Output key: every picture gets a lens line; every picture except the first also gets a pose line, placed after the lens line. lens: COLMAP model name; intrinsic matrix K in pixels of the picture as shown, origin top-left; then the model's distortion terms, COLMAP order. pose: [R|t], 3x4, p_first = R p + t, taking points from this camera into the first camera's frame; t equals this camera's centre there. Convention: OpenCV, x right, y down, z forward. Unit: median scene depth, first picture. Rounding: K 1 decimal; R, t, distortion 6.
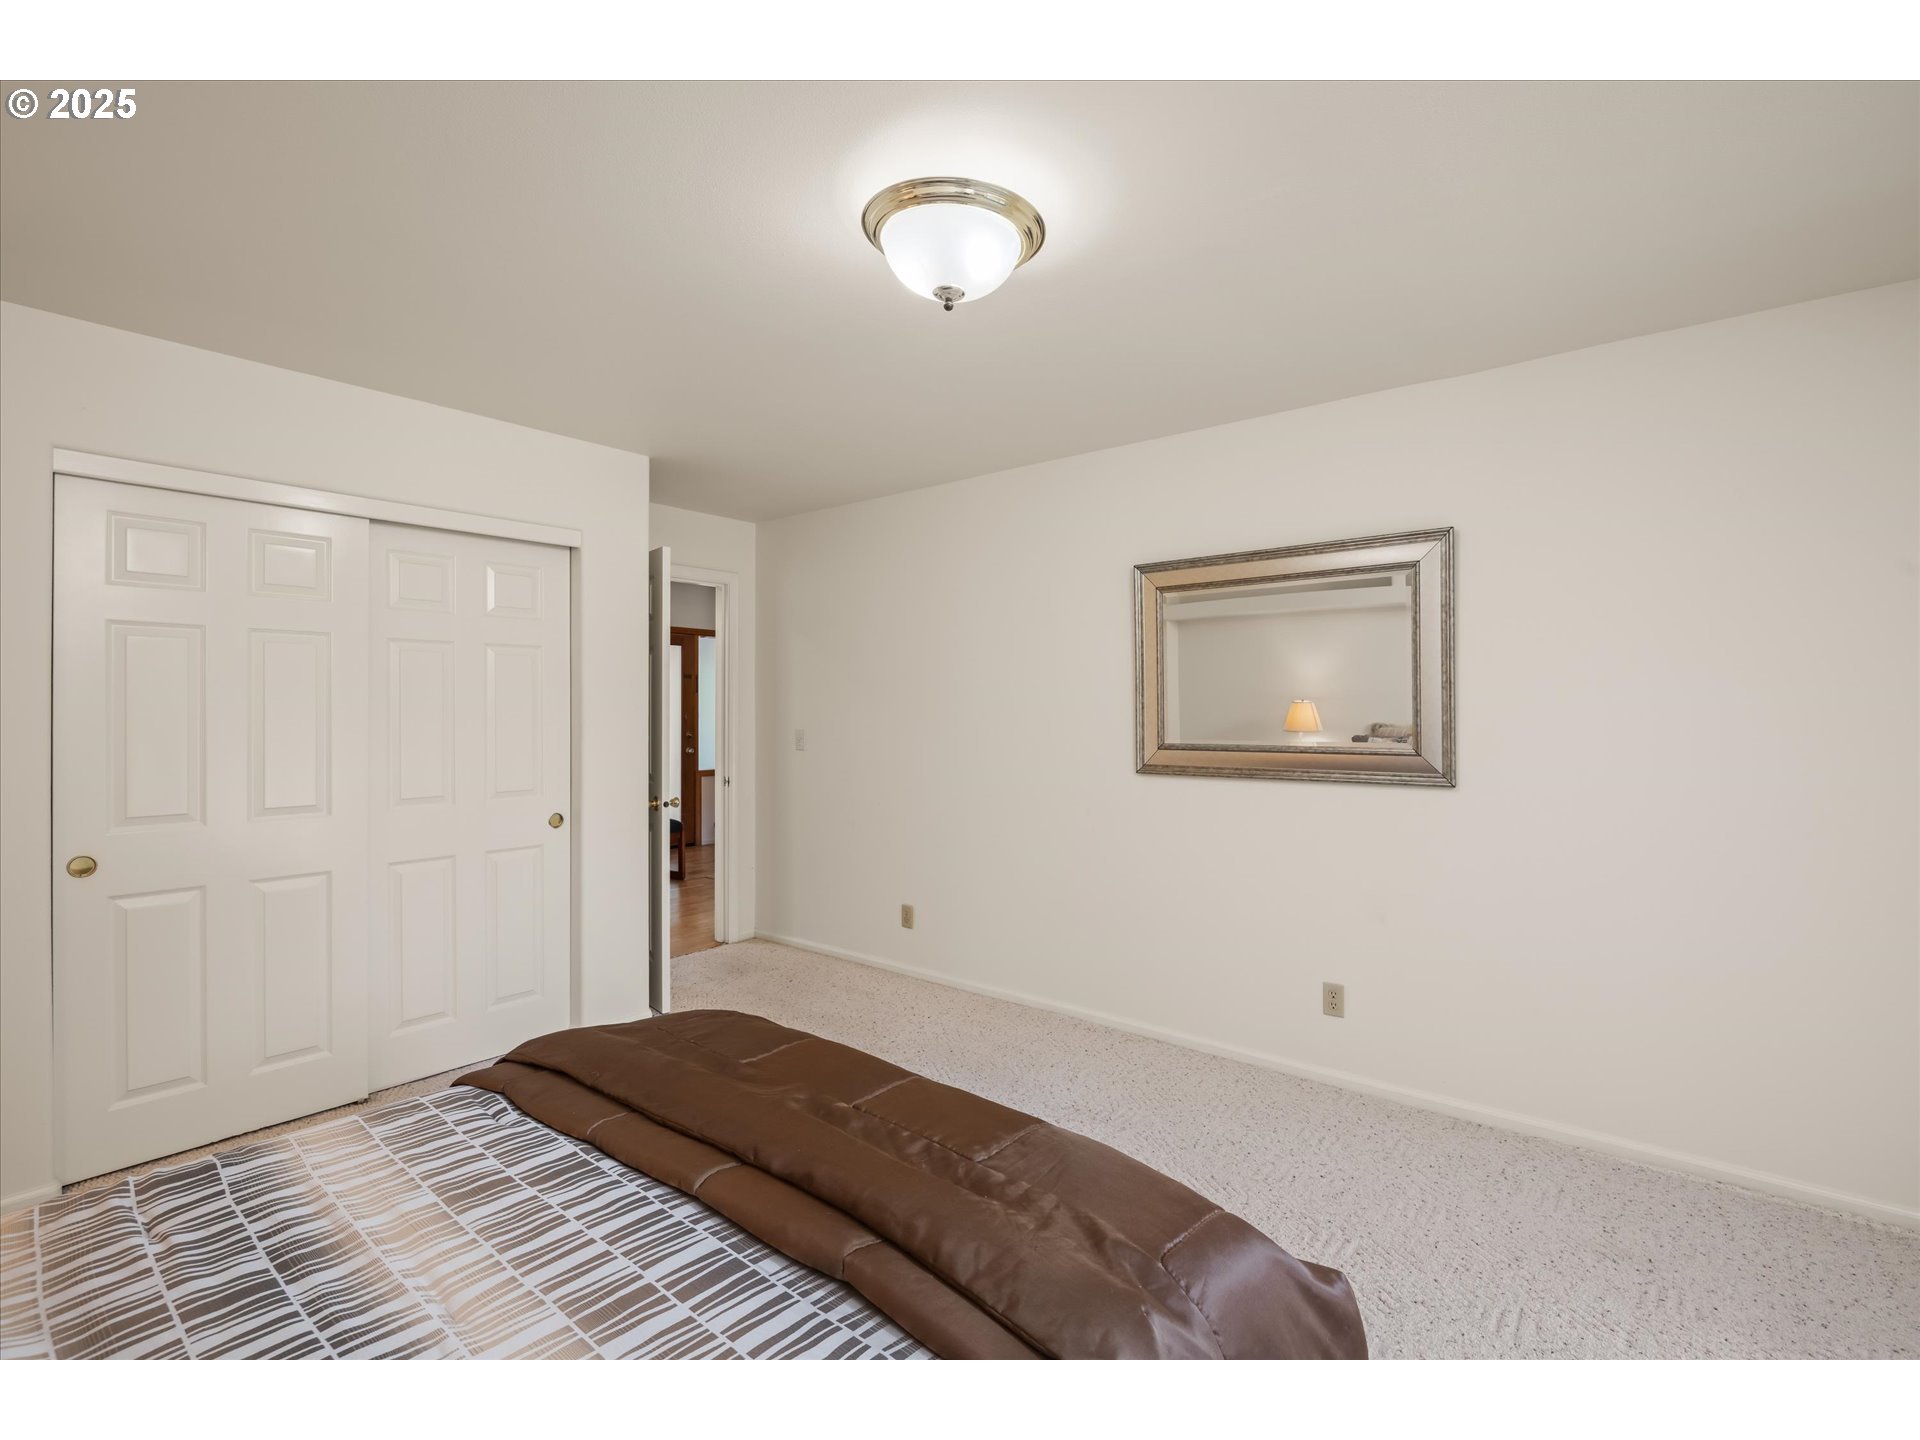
lens RADIAL K [[911.0, 0, 970.0], [0, 911.0, 709.0], [0, 0, 1]] dist [0.001782, -0.010982]
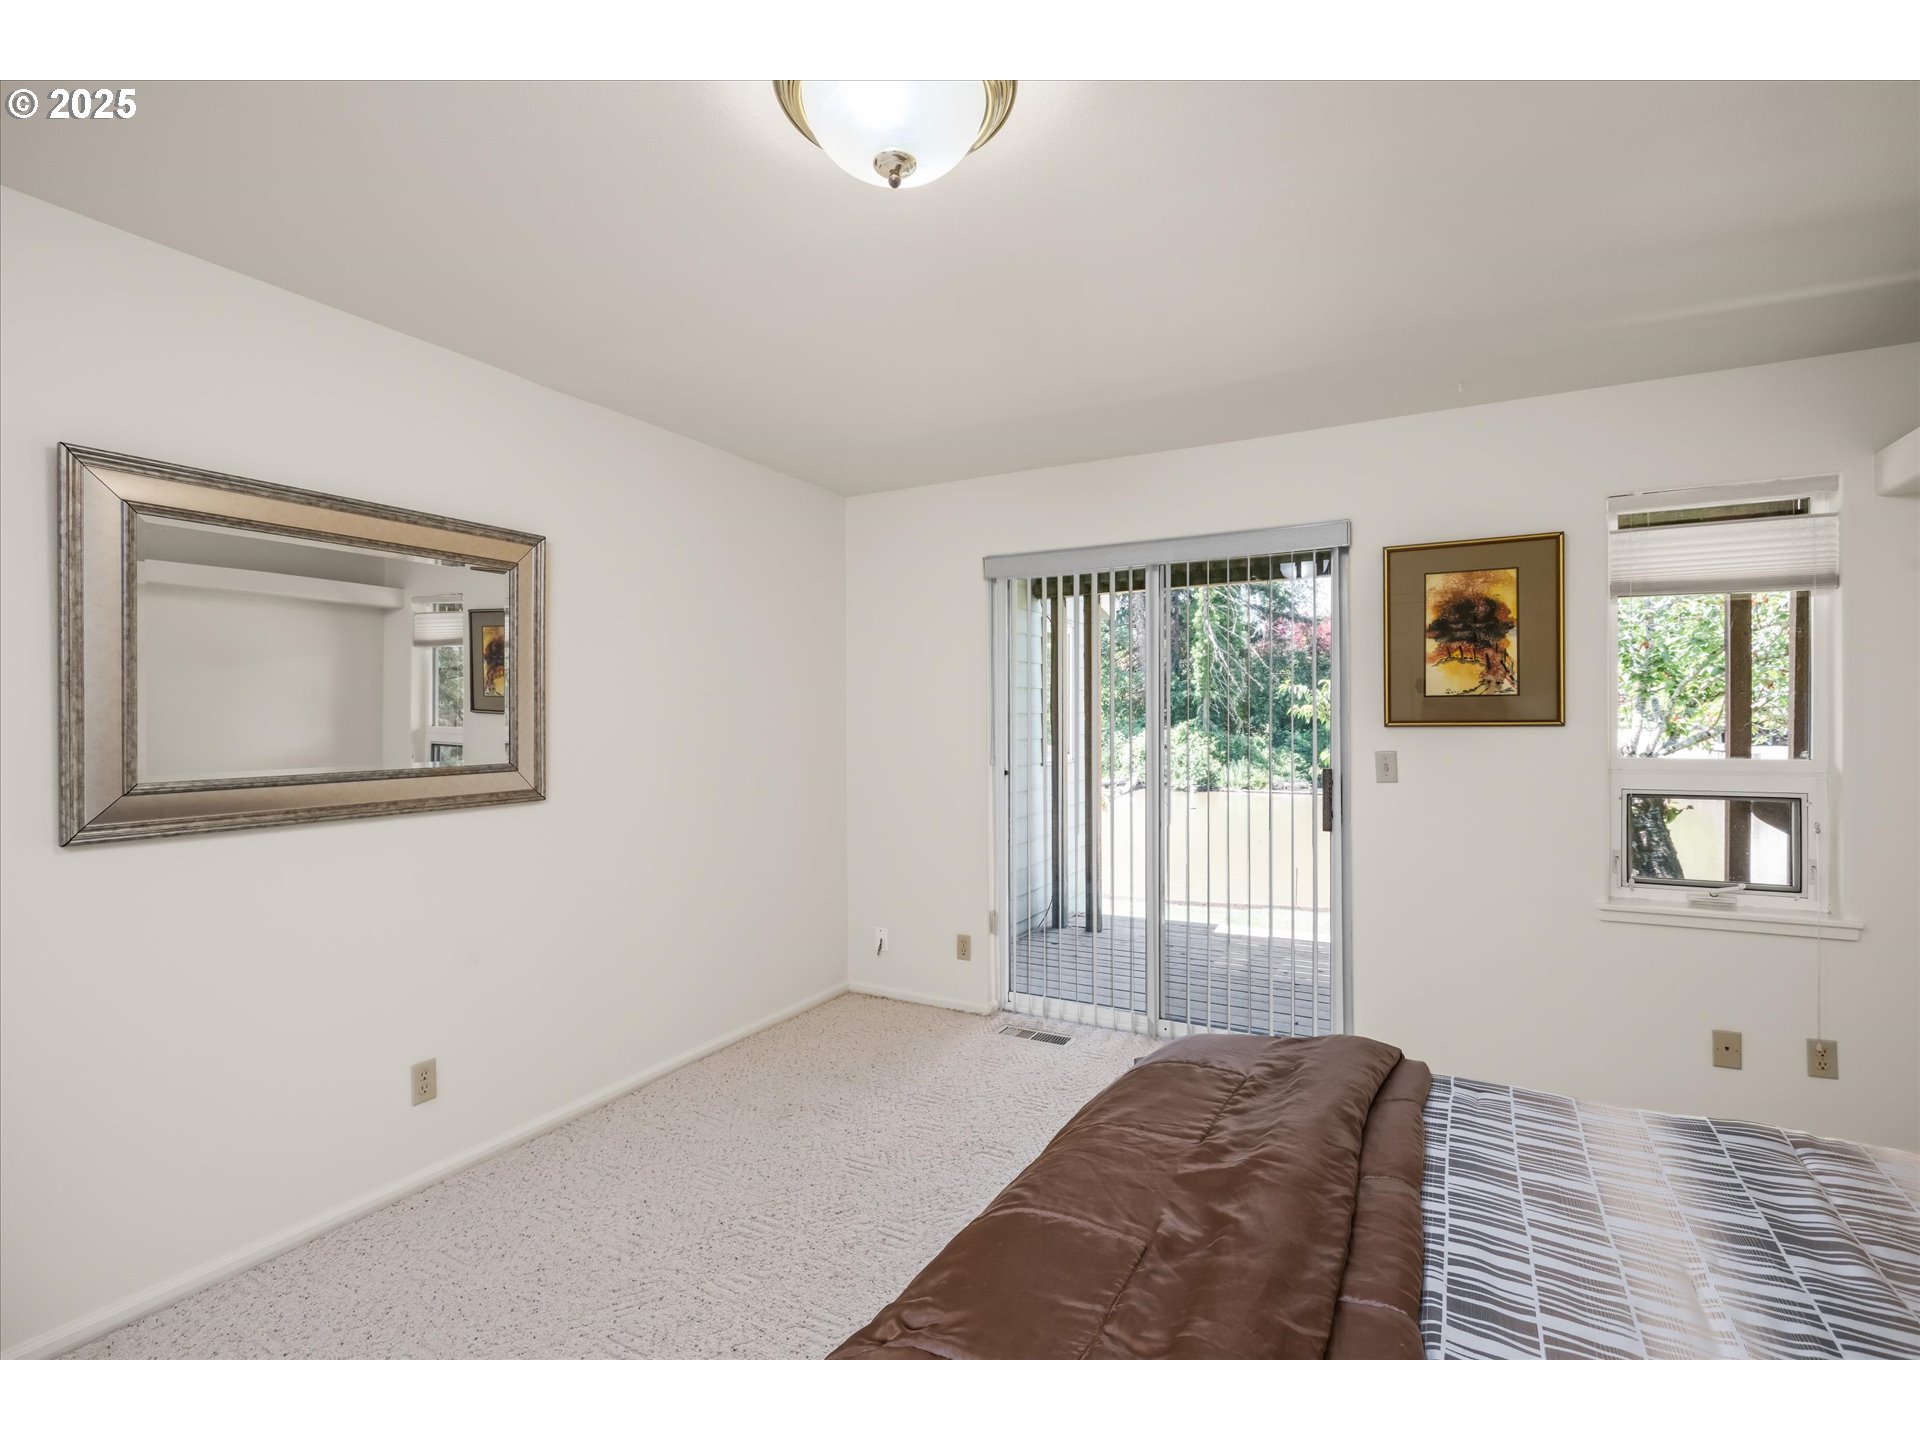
lens RADIAL K [[910.1, 0, 960.0], [0, 910.1, 720.0], [0, 0, 1]] dist [0.002158, 0.000017]
pose [[-0.208850, 0.000145, 0.977948, -1.234746], [-0.001187, 0.999999, -0.000402, -0.004292], [-0.977947, -0.001245, -0.208849, 1.771002]]
